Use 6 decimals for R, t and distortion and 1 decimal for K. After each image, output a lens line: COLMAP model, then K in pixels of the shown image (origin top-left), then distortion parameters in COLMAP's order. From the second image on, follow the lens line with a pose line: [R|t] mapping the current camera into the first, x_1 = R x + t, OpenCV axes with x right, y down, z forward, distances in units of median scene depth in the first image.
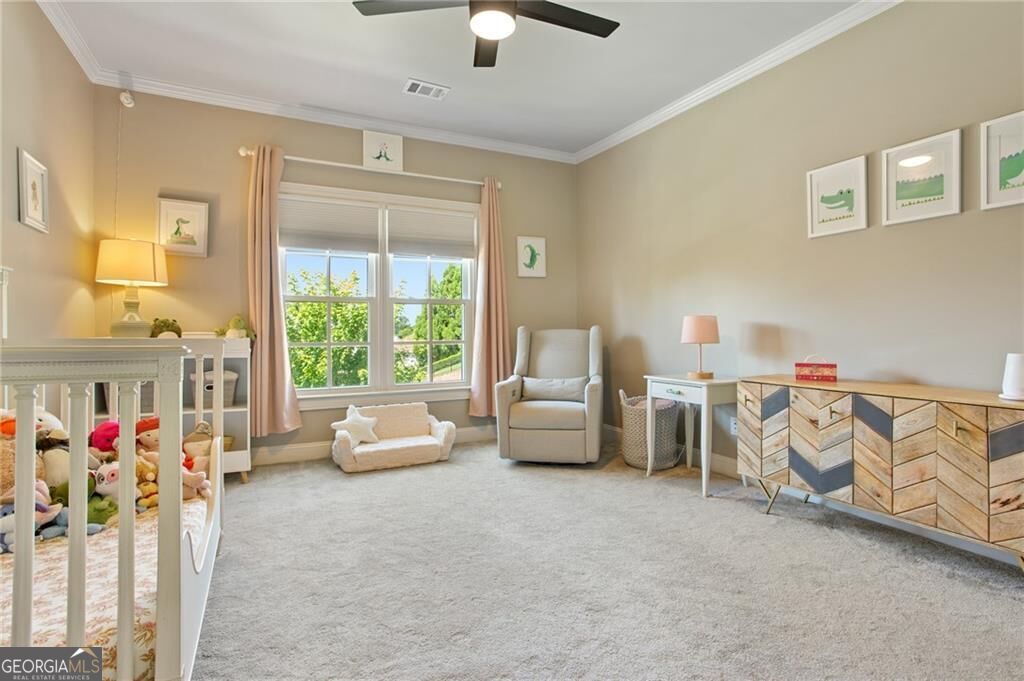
lens RADIAL K [[507.4, 0, 511.1], [0, 507.4, 334.0], [0, 0, 1]] dist [-0.028443, 0.000274]
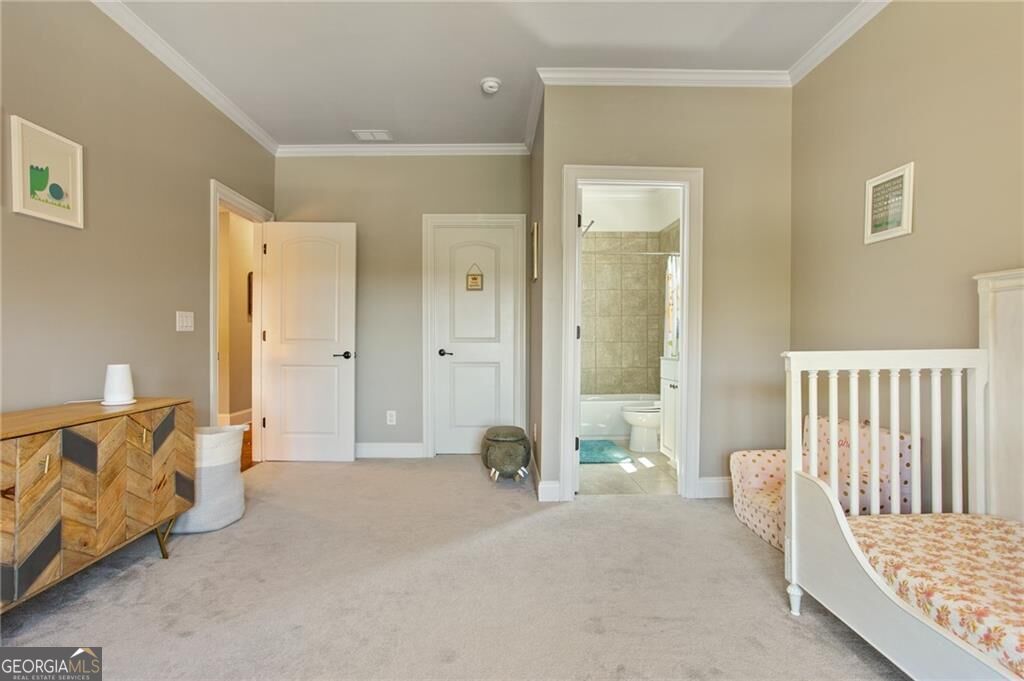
lens RADIAL K [[507.4, 0, 505.2], [0, 507.4, 337.7], [0, 0, 1]] dist [-0.028443, 0.000274]
pose [[-0.909912, 0.008338, 0.414717, -0.235258], [0.008453, 0.999963, -0.001557, -0.010798], [-0.414715, 0.002089, -0.909949, 1.450743]]
